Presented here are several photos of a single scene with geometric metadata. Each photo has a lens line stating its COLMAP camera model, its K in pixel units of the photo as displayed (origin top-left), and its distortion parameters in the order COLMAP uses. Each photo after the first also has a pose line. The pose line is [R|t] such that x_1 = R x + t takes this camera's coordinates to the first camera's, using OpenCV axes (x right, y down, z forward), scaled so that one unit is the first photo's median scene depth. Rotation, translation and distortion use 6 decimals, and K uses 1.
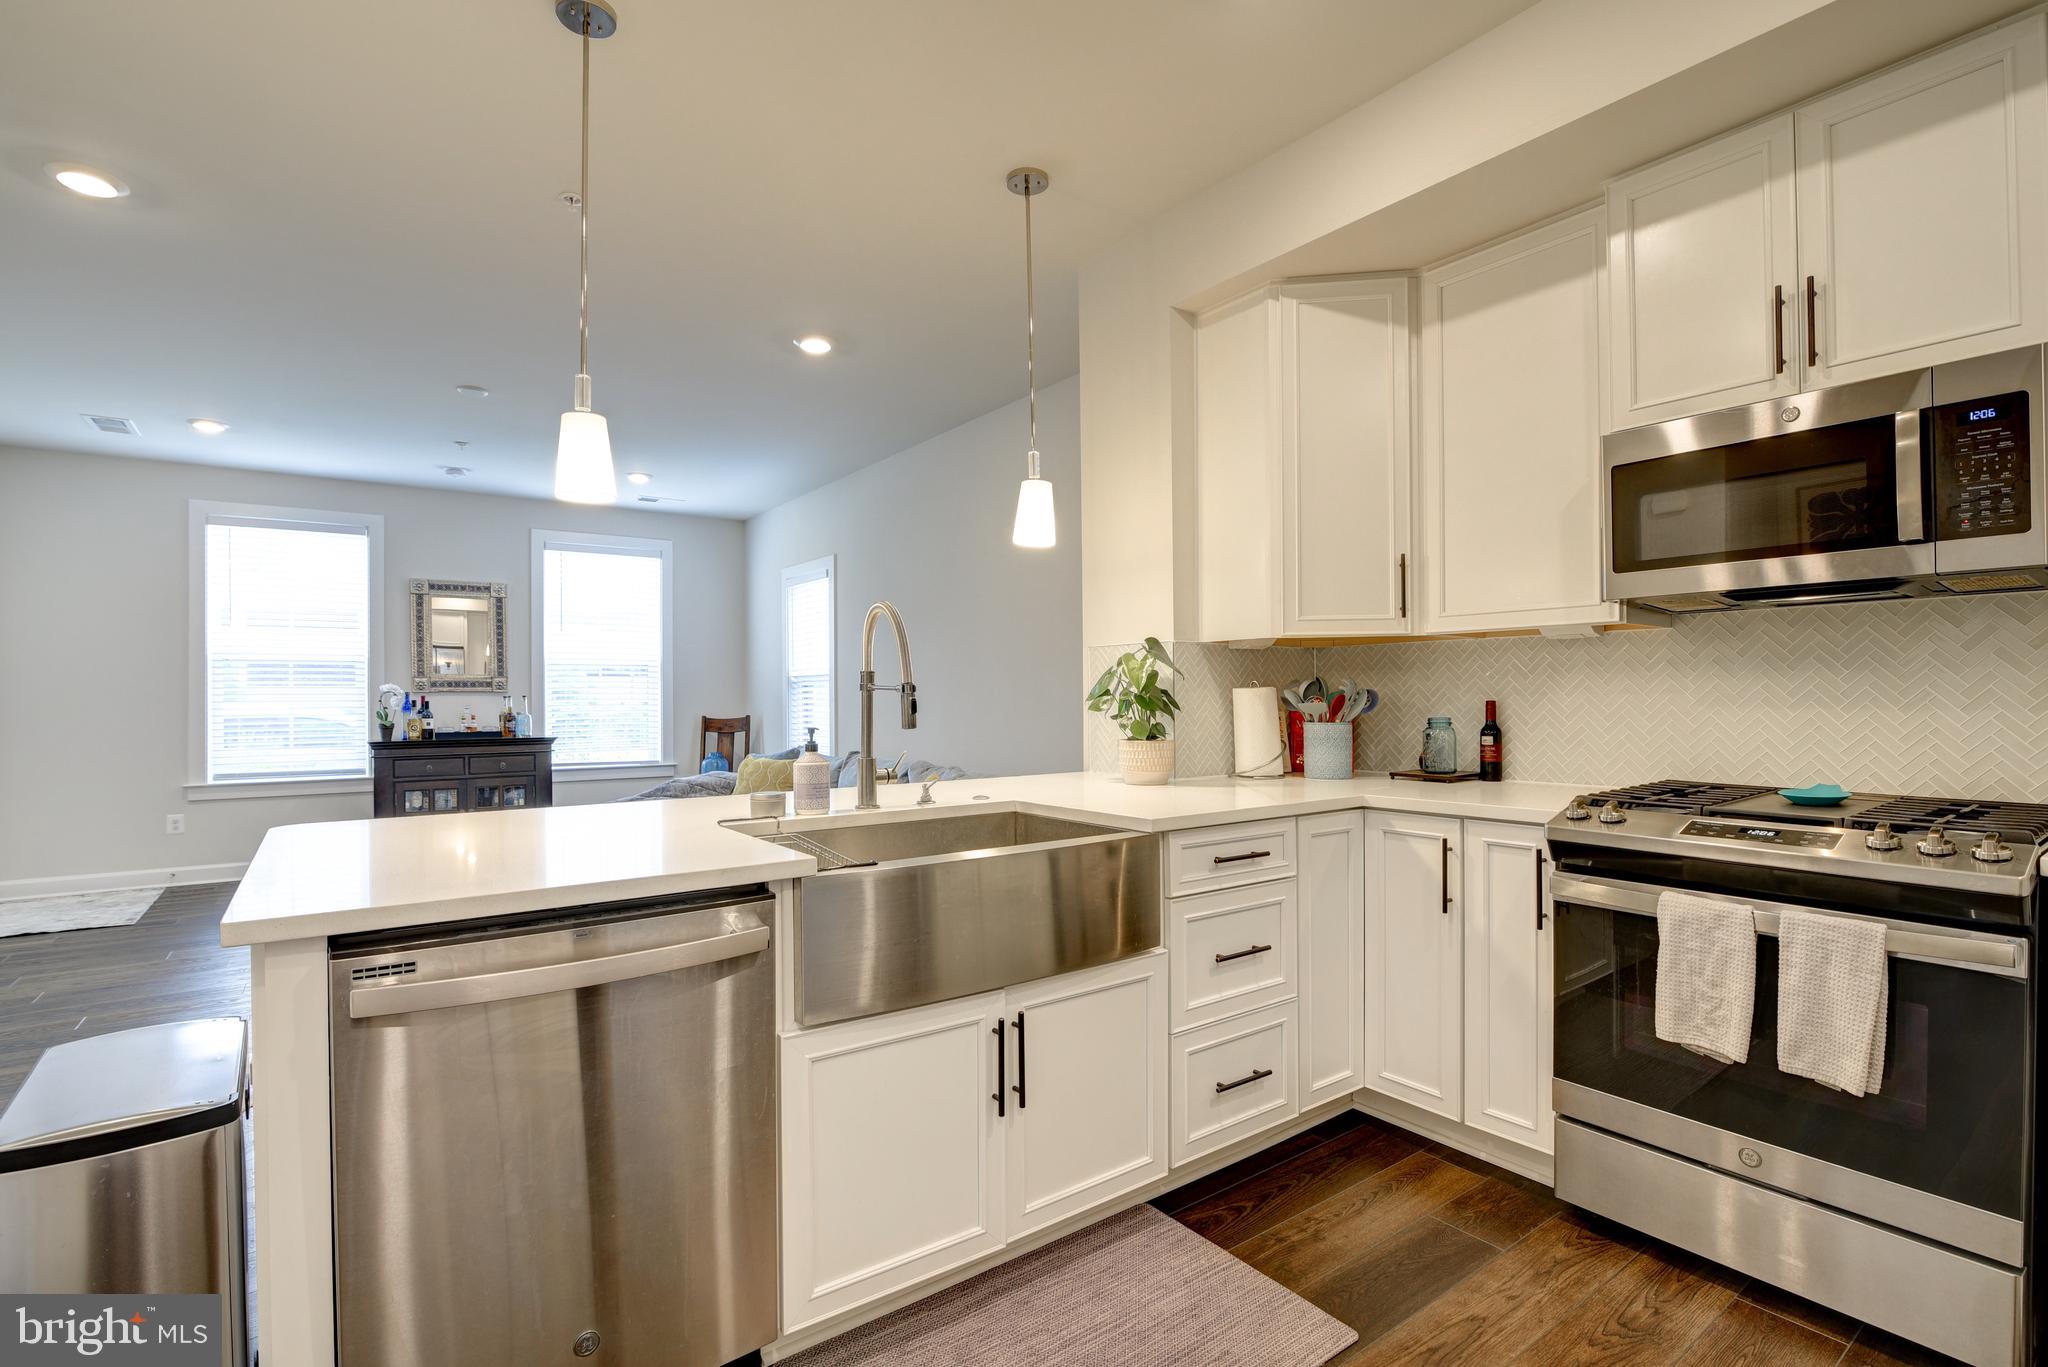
lens RADIAL K [[940.8, 0, 1024.6], [0, 940.8, 695.7], [0, 0, 1]] dist [-0.018631, 0.000903]
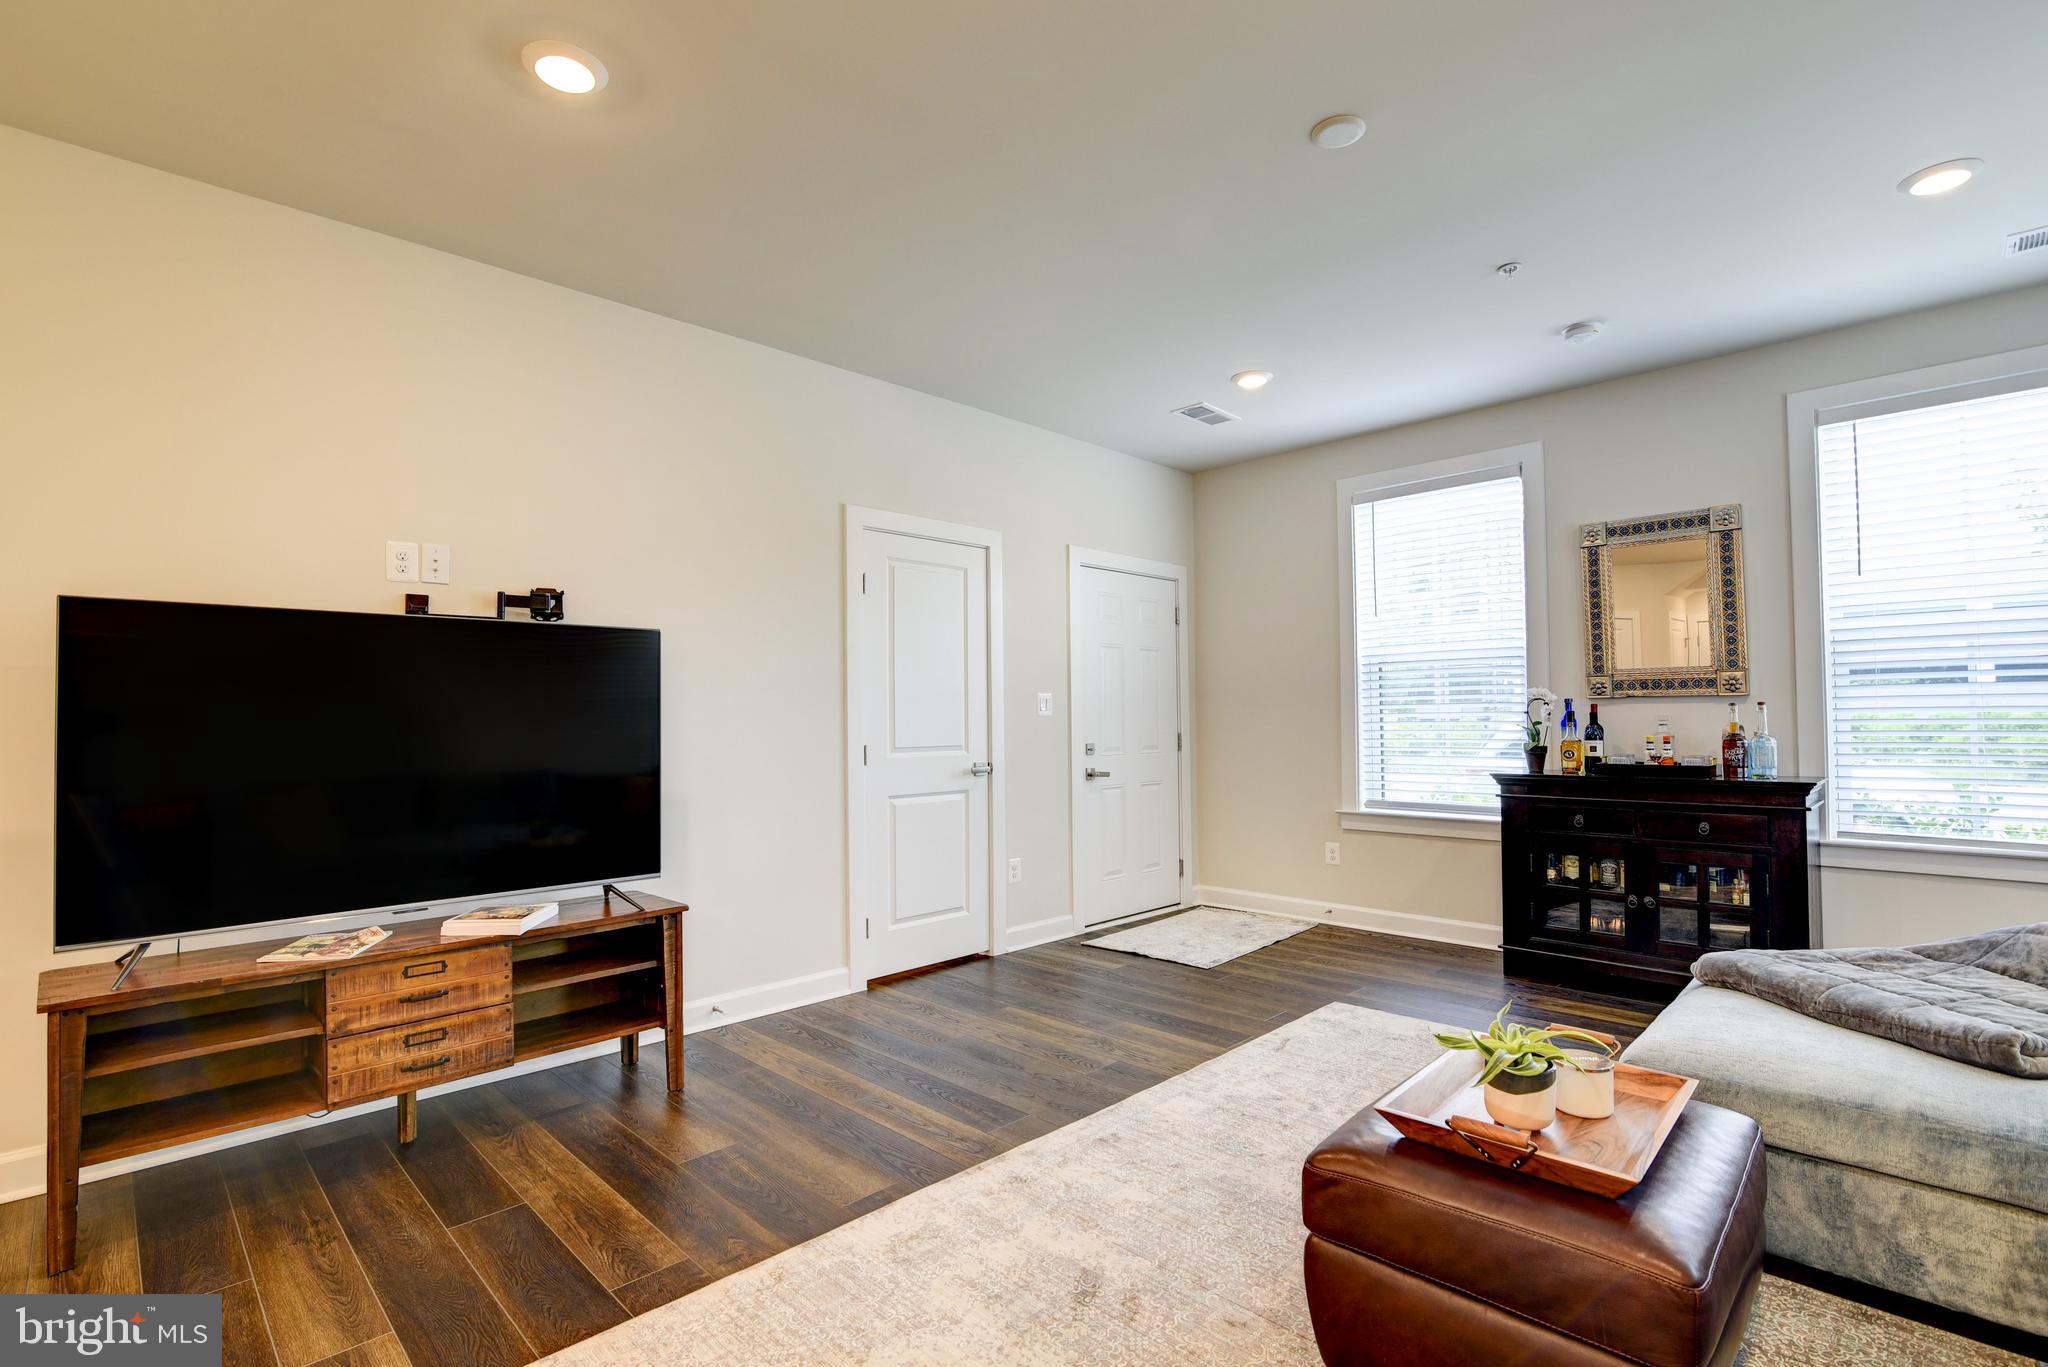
lens RADIAL K [[940.8, 0, 1036.9], [0, 940.8, 690.9], [0, 0, 1]] dist [-0.018631, 0.000903]
pose [[0.157987, -0.022975, -0.987174, -0.081040], [0.011772, 0.999702, -0.021383, 0.000182], [0.987371, -0.008243, 0.158210, 0.577200]]
